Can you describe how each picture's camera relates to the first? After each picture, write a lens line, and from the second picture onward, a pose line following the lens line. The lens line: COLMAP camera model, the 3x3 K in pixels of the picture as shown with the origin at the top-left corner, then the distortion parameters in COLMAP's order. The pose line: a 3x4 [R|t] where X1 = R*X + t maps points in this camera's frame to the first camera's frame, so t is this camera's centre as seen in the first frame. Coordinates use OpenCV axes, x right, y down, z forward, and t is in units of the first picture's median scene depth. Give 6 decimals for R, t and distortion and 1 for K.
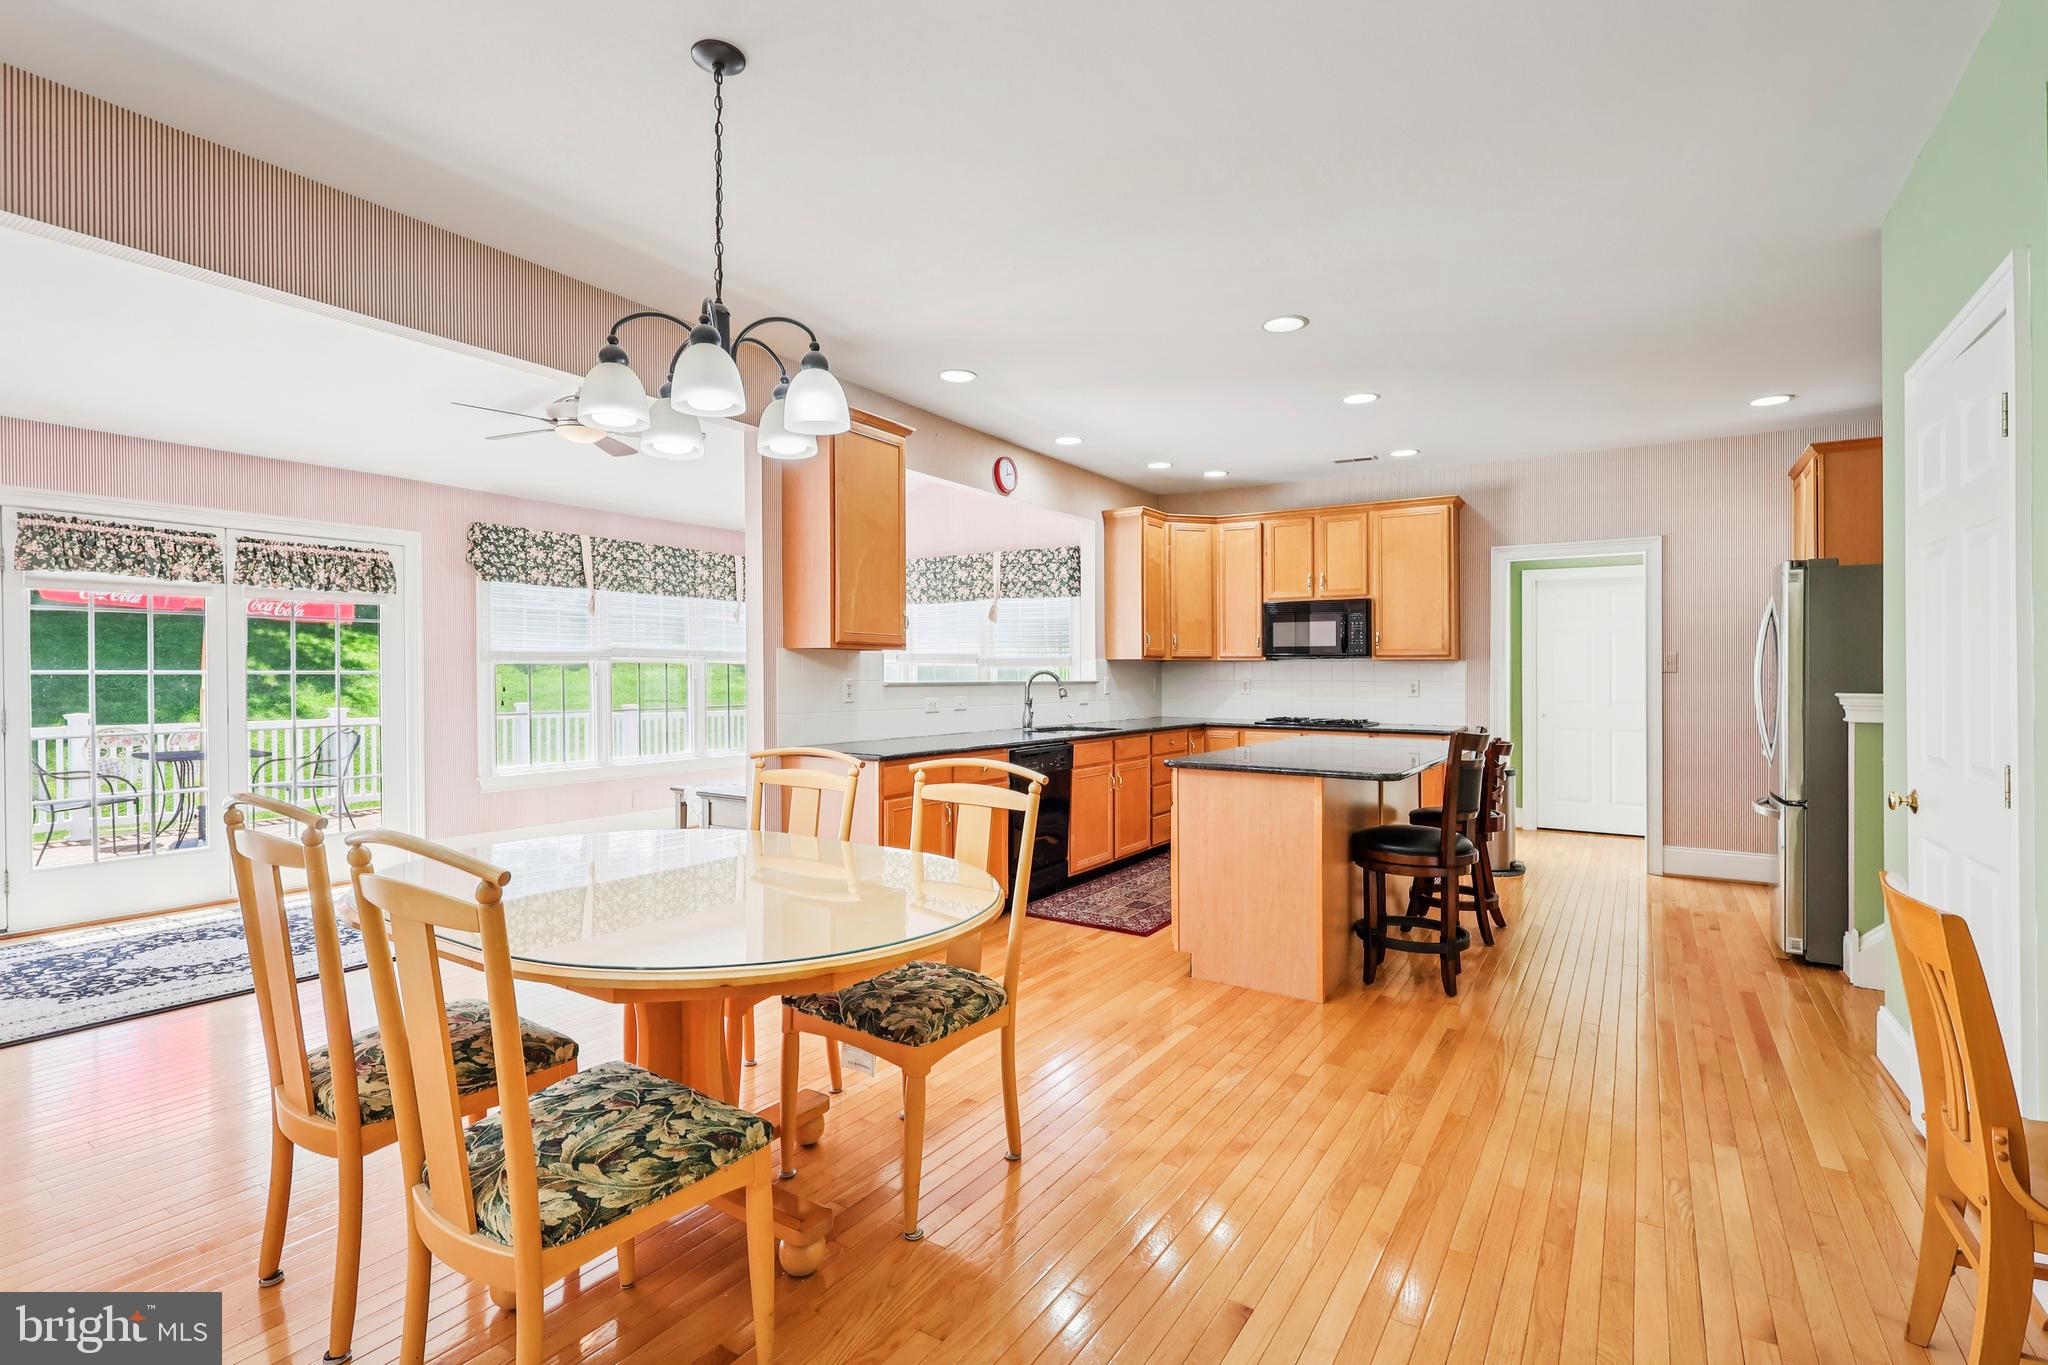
lens RADIAL K [[949.4, 0, 1020.6], [0, 949.4, 631.8], [0, 0, 1]] dist [-0.017064, -0.000061]
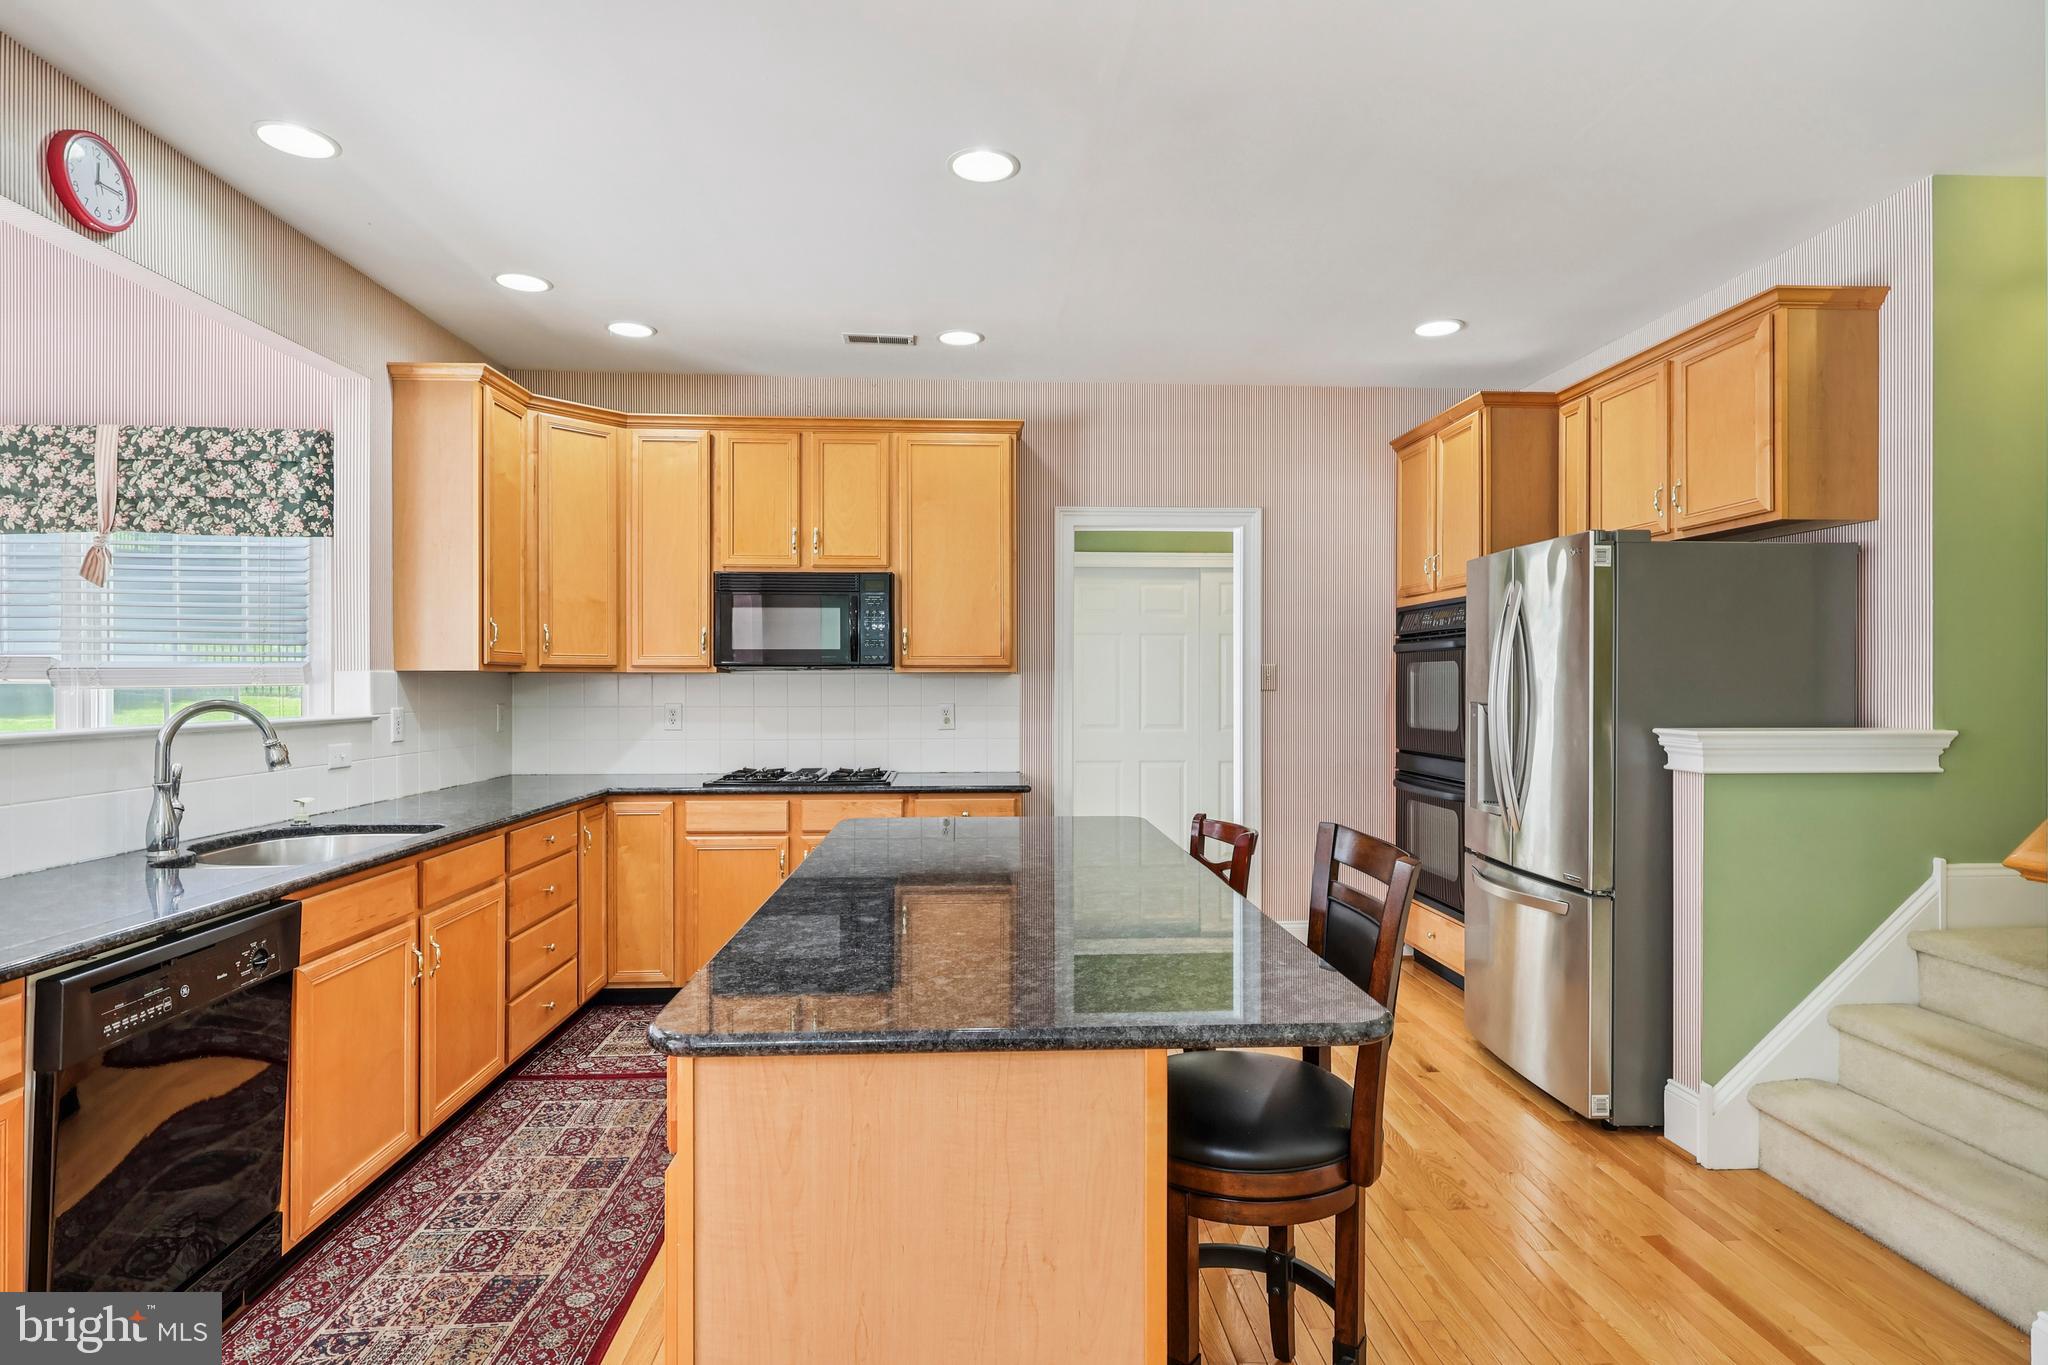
lens RADIAL K [[1049.2, 0, 1023.2], [0, 1049.2, 671.4], [0, 0, 1]] dist [-0.000273, 0.001157]
pose [[0.803997, 0.000942, 0.594632, 0.030594], [-0.021425, 0.999395, 0.027386, 0.008160], [-0.594247, -0.034759, 0.803531, 0.397593]]
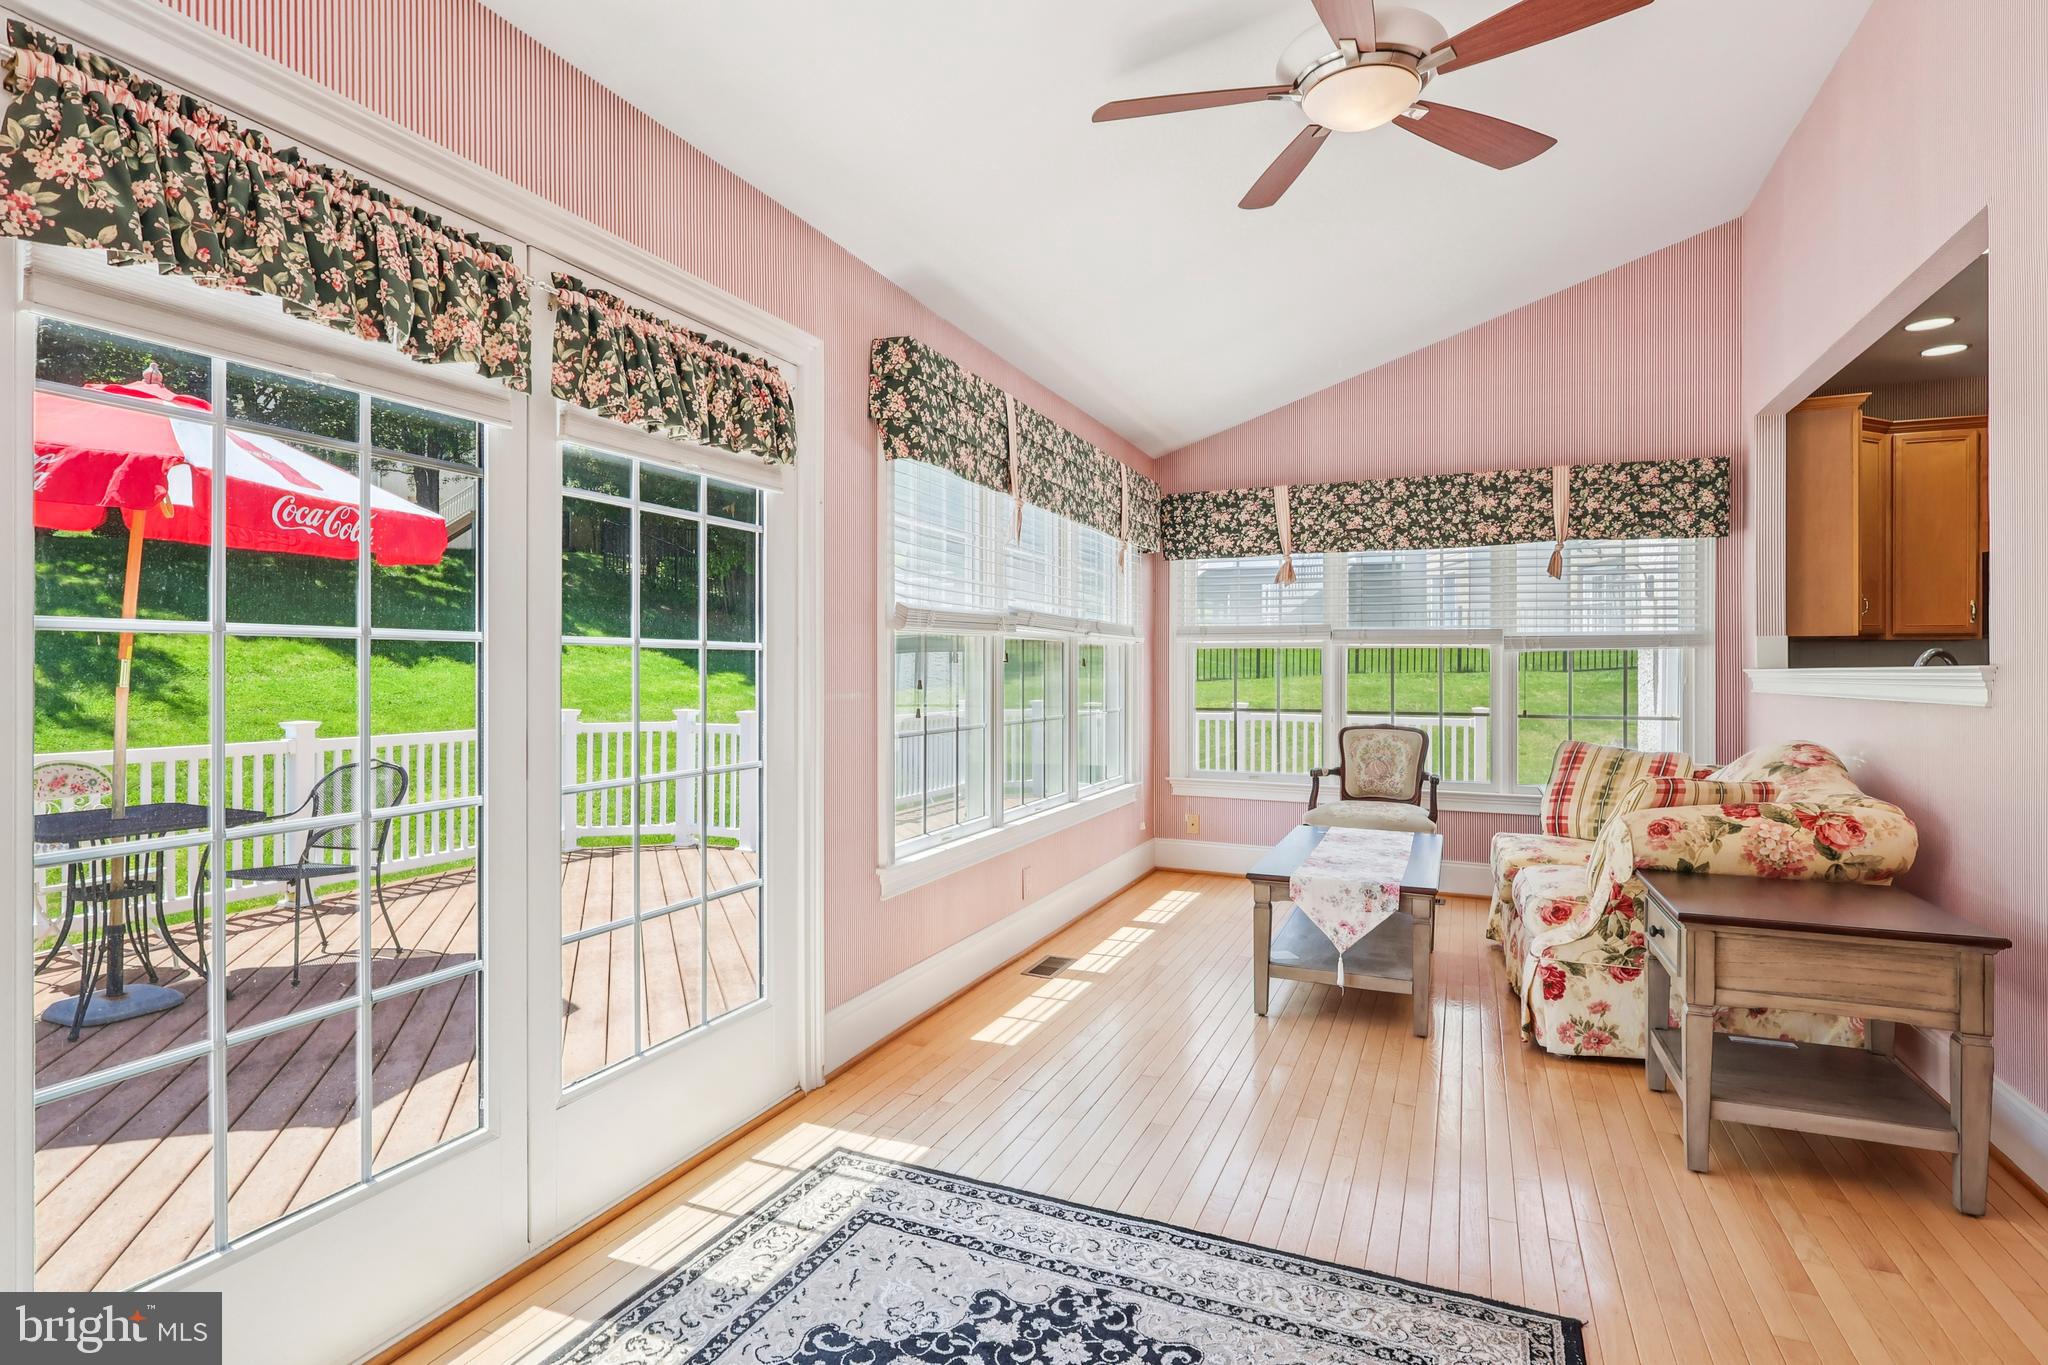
lens RADIAL K [[1037.3, 0, 1021.3], [0, 1037.3, 617.4], [0, 0, 1]] dist [-0.000063, 0.000390]
pose [[0.985750, 0.009983, 0.167919, -0.550658], [-0.008331, 0.999910, -0.010542, 0.029095], [-0.168009, 0.008992, 0.985744, 0.431394]]
